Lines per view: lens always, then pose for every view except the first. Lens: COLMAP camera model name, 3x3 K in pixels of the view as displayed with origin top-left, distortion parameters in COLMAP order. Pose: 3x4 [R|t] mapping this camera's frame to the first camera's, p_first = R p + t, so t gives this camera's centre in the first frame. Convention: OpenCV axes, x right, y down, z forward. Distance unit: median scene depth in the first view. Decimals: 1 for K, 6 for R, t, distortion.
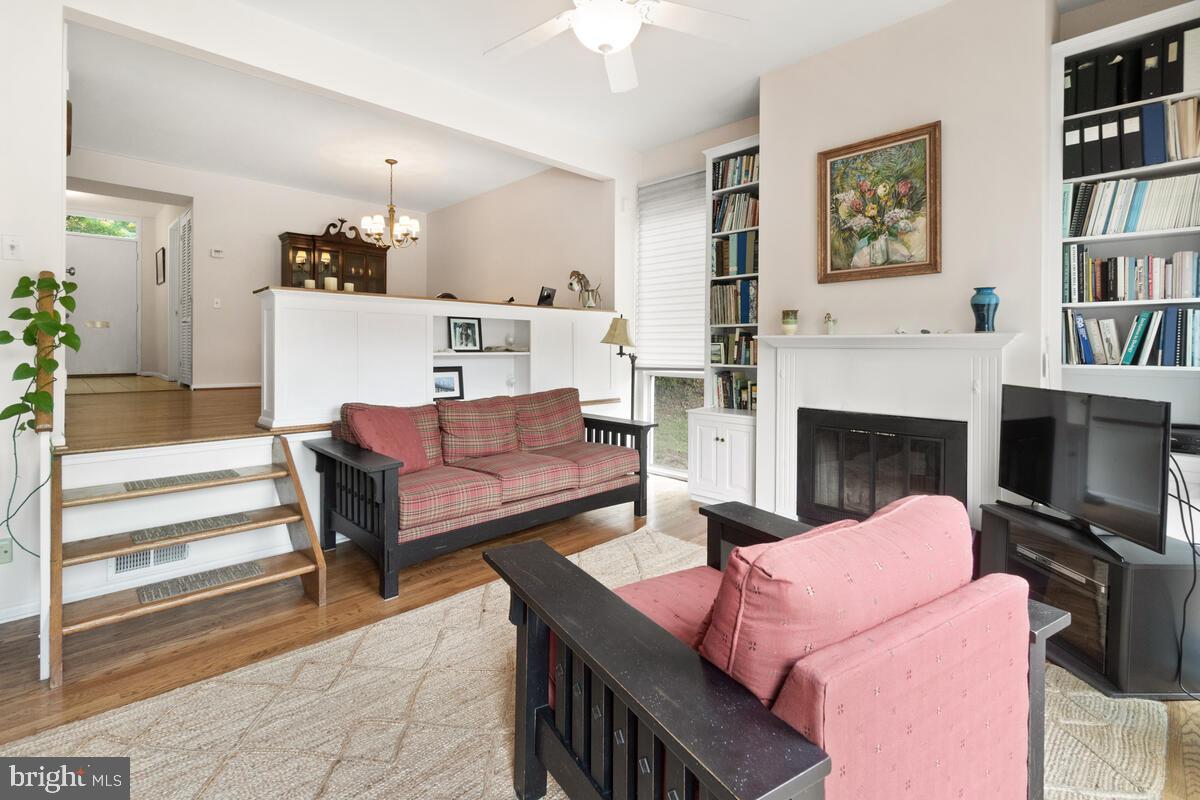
lens RADIAL K [[554.3, 0, 598.3], [0, 554.3, 351.8], [0, 0, 1]] dist [0.001738, 0.000242]
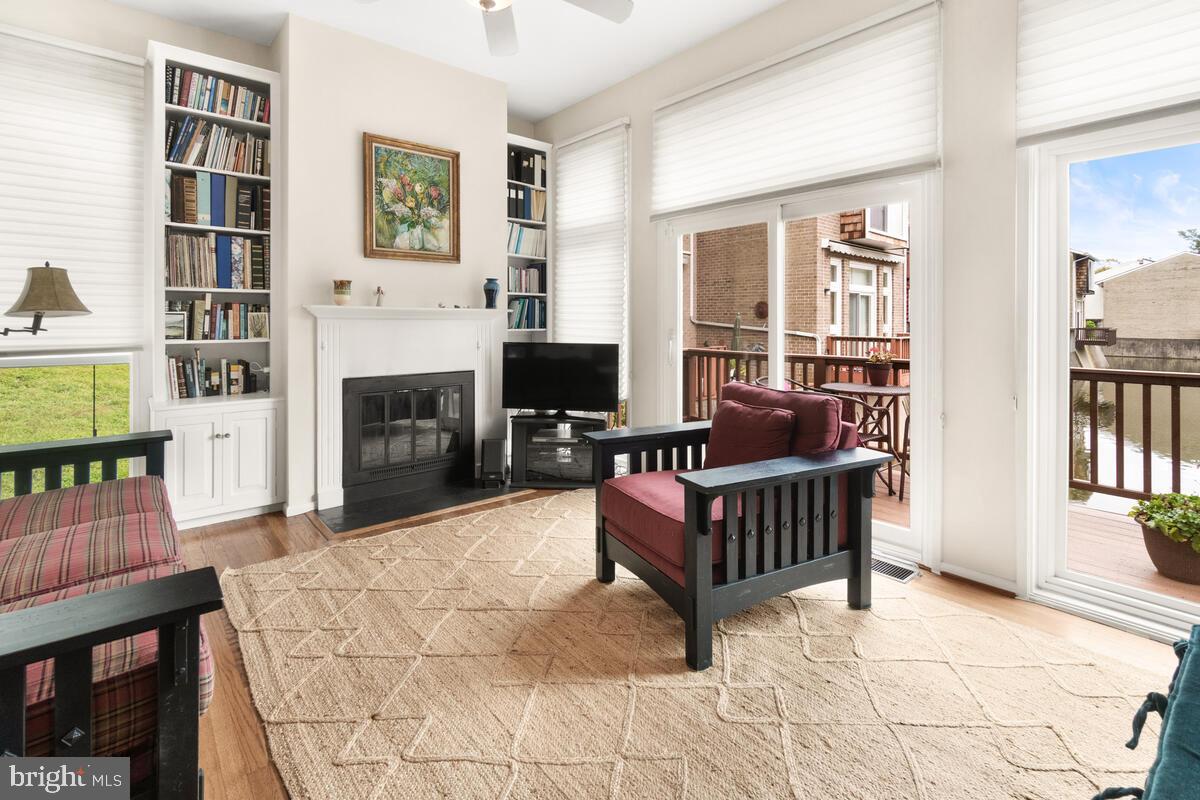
lens RADIAL K [[545.8, 0, 599.7], [0, 545.8, 323.4], [0, 0, 1]] dist [-0.000505, -0.000289]
pose [[0.060614, -0.005768, 0.998145, -0.607017], [0.007854, 0.999955, 0.005302, 0.000216], [-0.998130, 0.007518, 0.060656, 0.496049]]
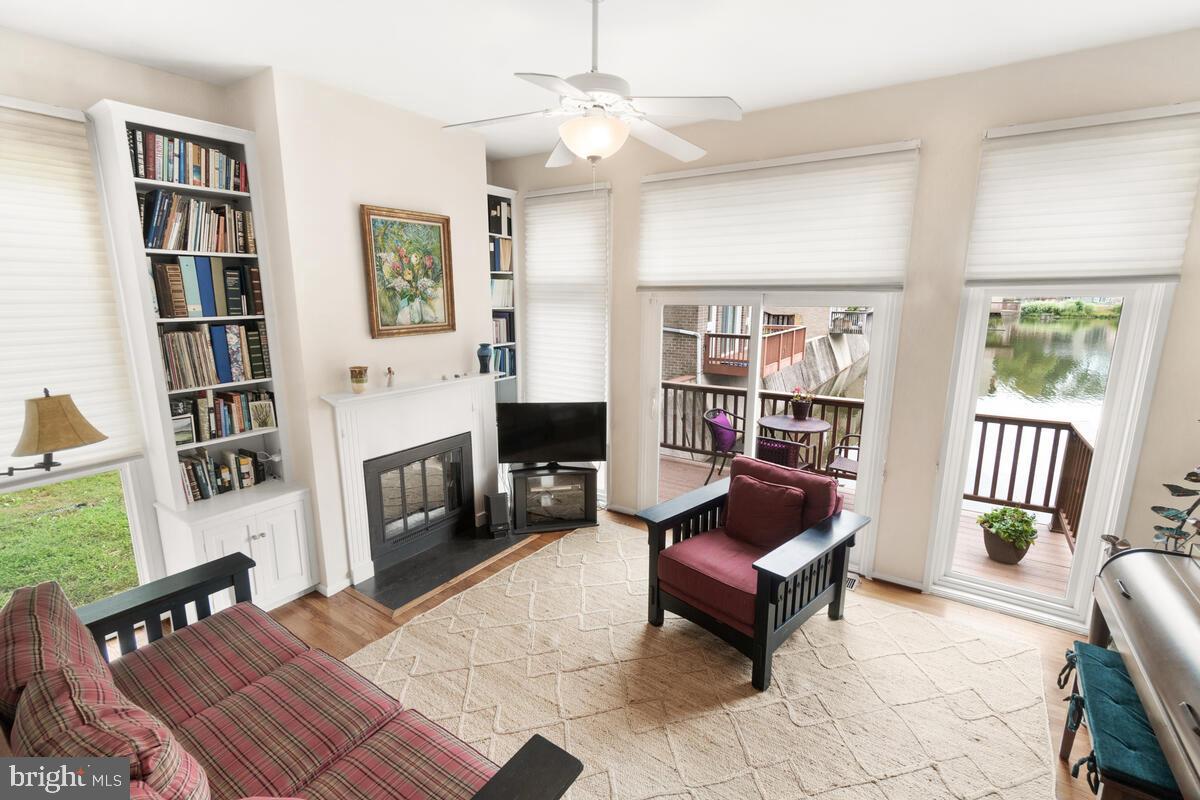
lens RADIAL K [[535.4, 0, 600.0], [0, 535.4, 400.0], [0, 0, 1]] dist [-0.001600, -0.000059]
pose [[-0.203666, -0.195404, 0.959342, -0.660381], [0.006613, 0.979583, 0.200931, -0.208030], [-0.979018, 0.047267, -0.198216, 0.791295]]
